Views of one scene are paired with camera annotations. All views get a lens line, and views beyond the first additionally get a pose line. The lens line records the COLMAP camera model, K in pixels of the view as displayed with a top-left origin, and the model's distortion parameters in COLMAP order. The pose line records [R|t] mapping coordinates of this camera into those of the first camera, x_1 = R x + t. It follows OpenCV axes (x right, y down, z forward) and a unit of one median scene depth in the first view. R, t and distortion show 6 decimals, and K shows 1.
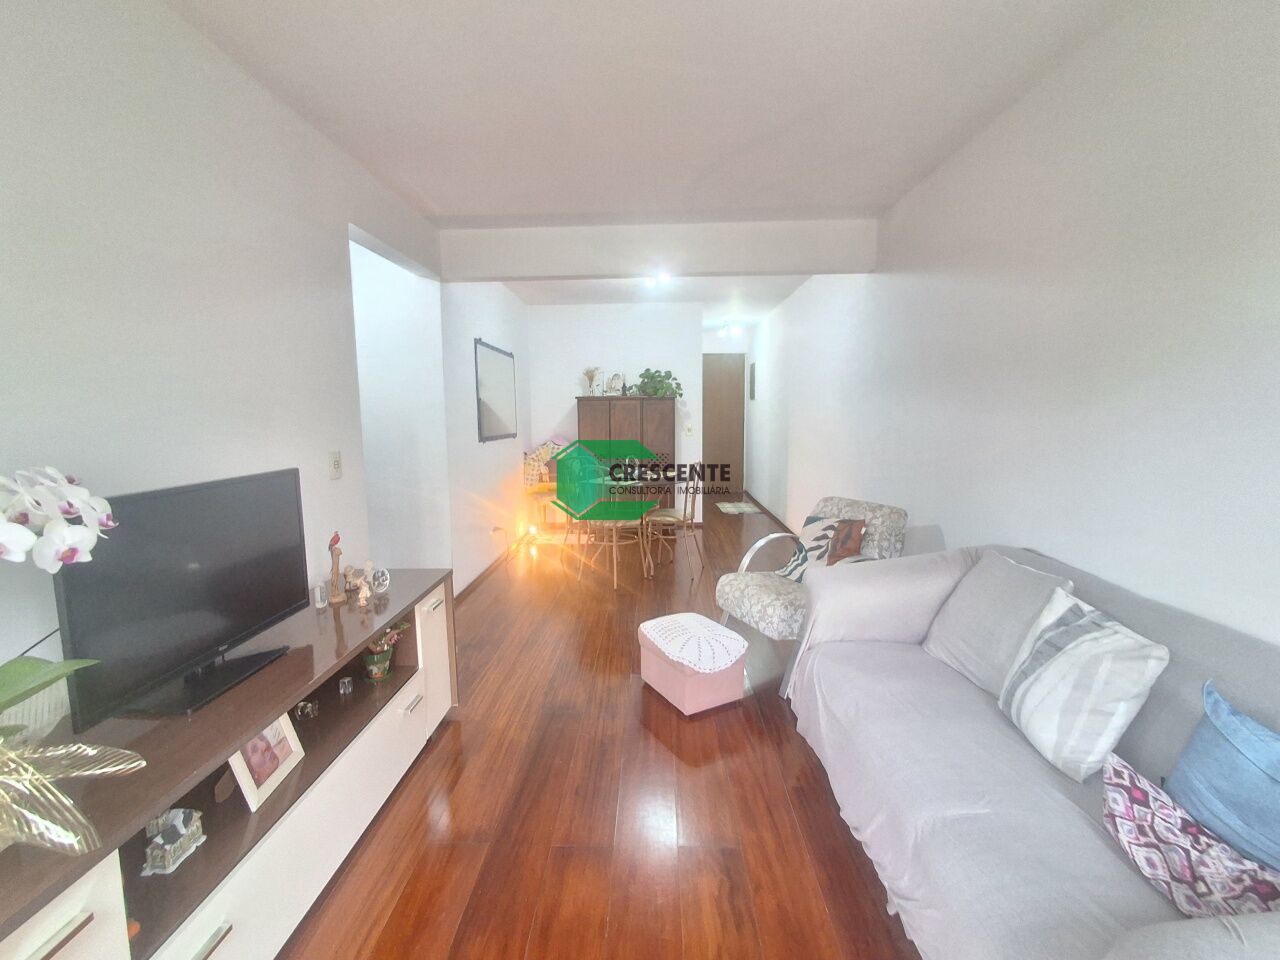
lens RADIAL K [[594.7, 0, 639.1], [0, 594.7, 492.6], [0, 0, 1]] dist [0.004344, 0.000731]
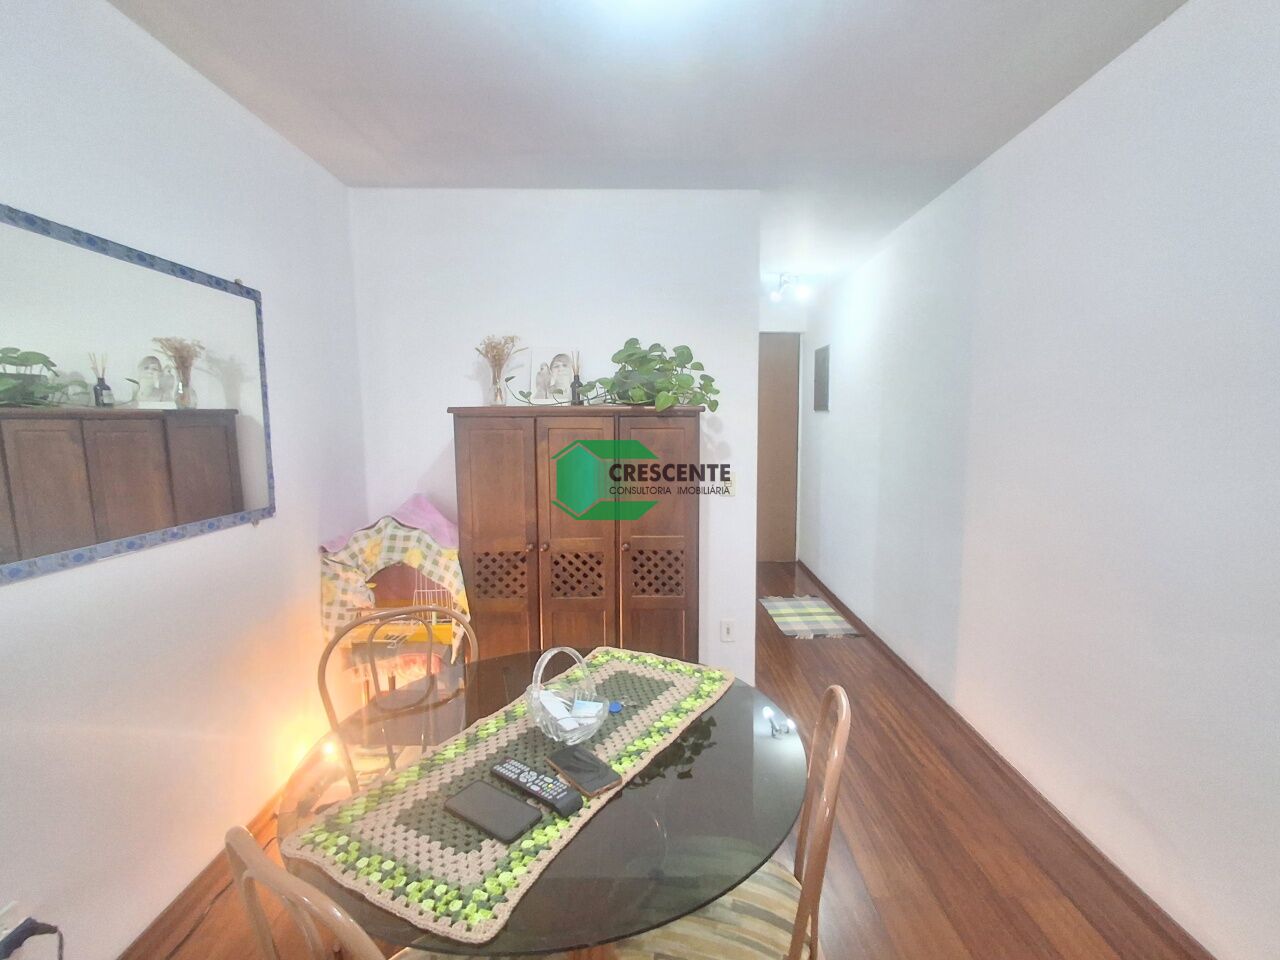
lens RADIAL K [[580.6, 0, 637.9], [0, 580.6, 485.7], [0, 0, 1]] dist [-0.014383, 0.014122]
pose [[0.999950, 0.003346, 0.009456, 0.014360], [-0.003184, 0.999848, -0.017161, -0.101155], [-0.009512, 0.017130, 0.999808, 0.601528]]
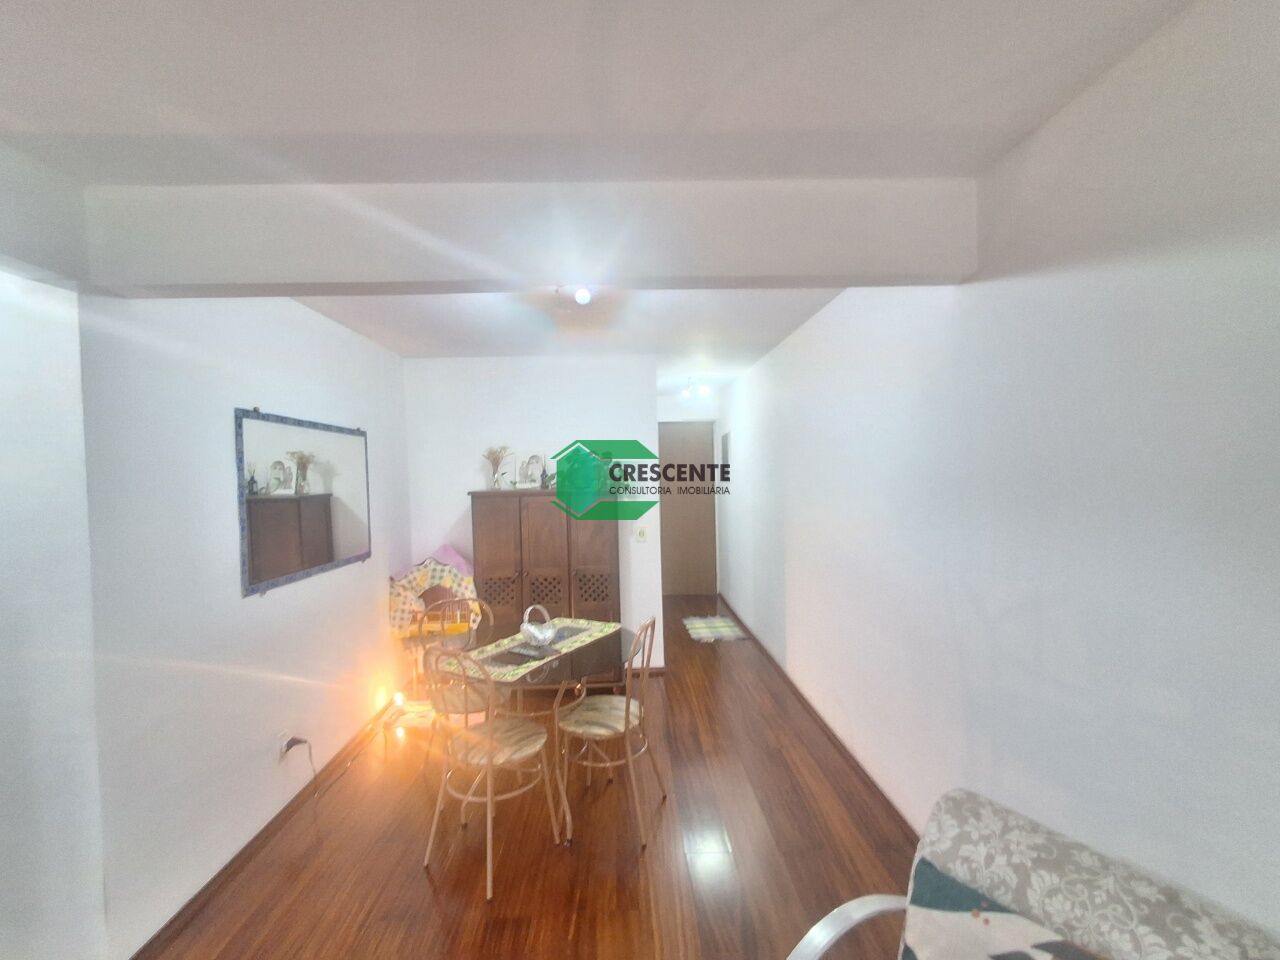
lens RADIAL K [[577.4, 0, 631.3], [0, 577.4, 501.2], [0, 0, 1]] dist [-0.035740, -0.000020]
pose [[0.998955, -0.014946, 0.043189, 0.045838], [0.018620, 0.996126, -0.085948, -0.090149], [-0.041737, 0.086663, 0.995363, 0.346907]]
